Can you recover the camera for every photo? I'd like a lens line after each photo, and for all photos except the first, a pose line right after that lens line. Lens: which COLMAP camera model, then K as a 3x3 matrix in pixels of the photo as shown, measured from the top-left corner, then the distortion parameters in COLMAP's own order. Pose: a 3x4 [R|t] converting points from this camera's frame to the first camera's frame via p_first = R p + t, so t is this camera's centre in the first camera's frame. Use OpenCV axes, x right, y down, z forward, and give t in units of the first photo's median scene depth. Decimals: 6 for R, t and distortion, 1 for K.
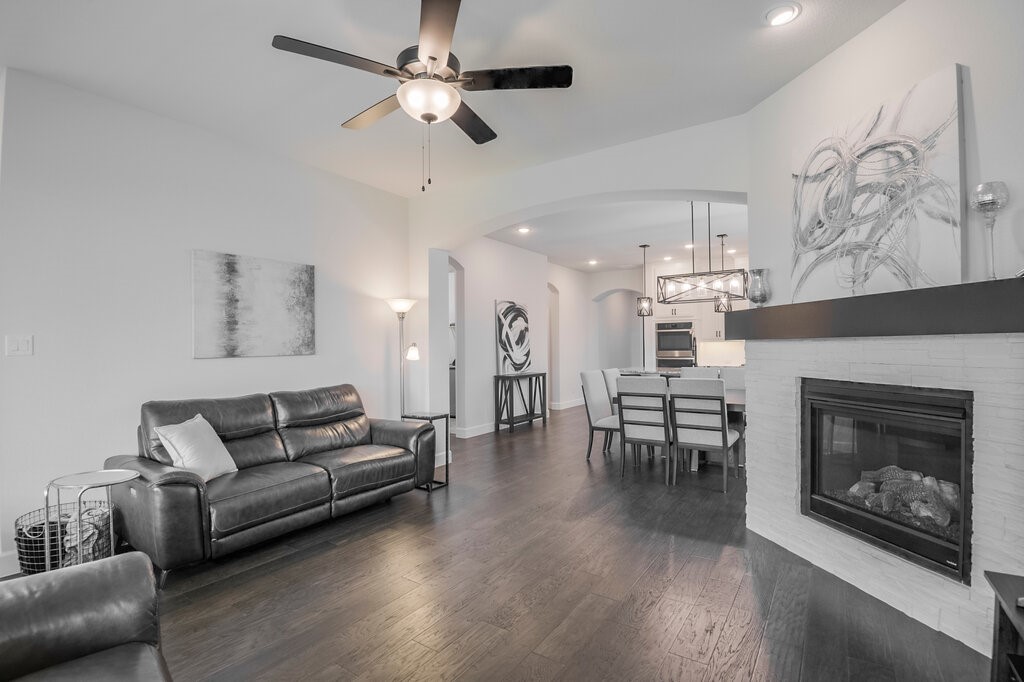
lens RADIAL K [[483.1, 0, 529.9], [0, 483.1, 344.3], [0, 0, 1]] dist [-0.055242, -0.000575]
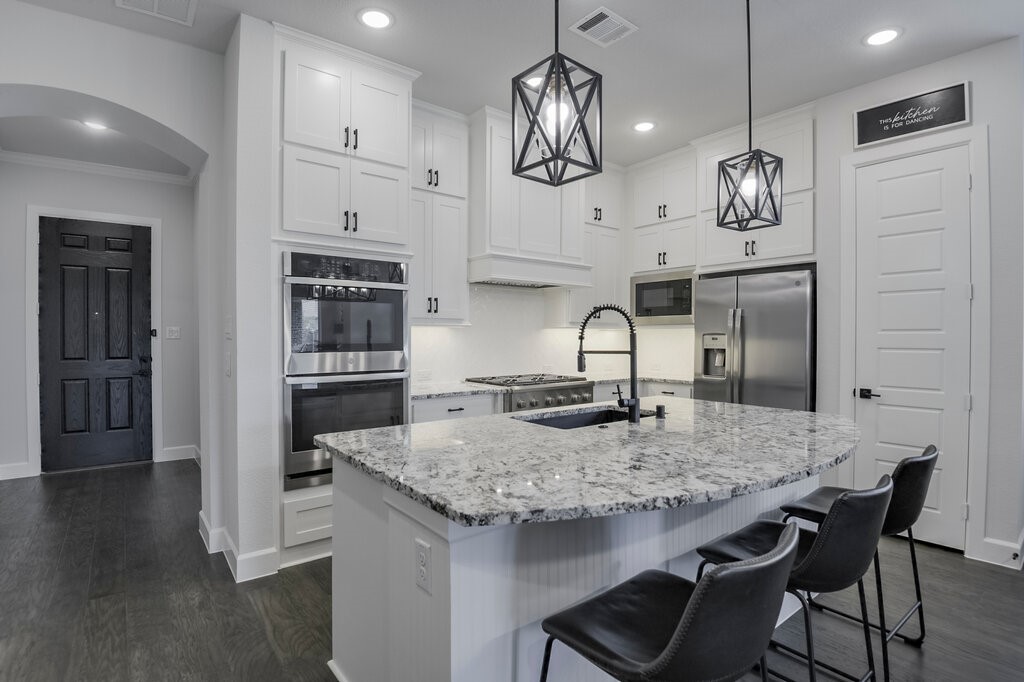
lens RADIAL K [[499.4, 0, 512.0], [0, 499.4, 341.0], [0, 0, 1]] dist [-0.002297, -0.025193]
pose [[0.345188, -0.009210, 0.938488, 0.158152], [-0.006617, 0.999903, 0.012246, 0.007350], [-0.938510, -0.010437, 0.345094, 2.738060]]
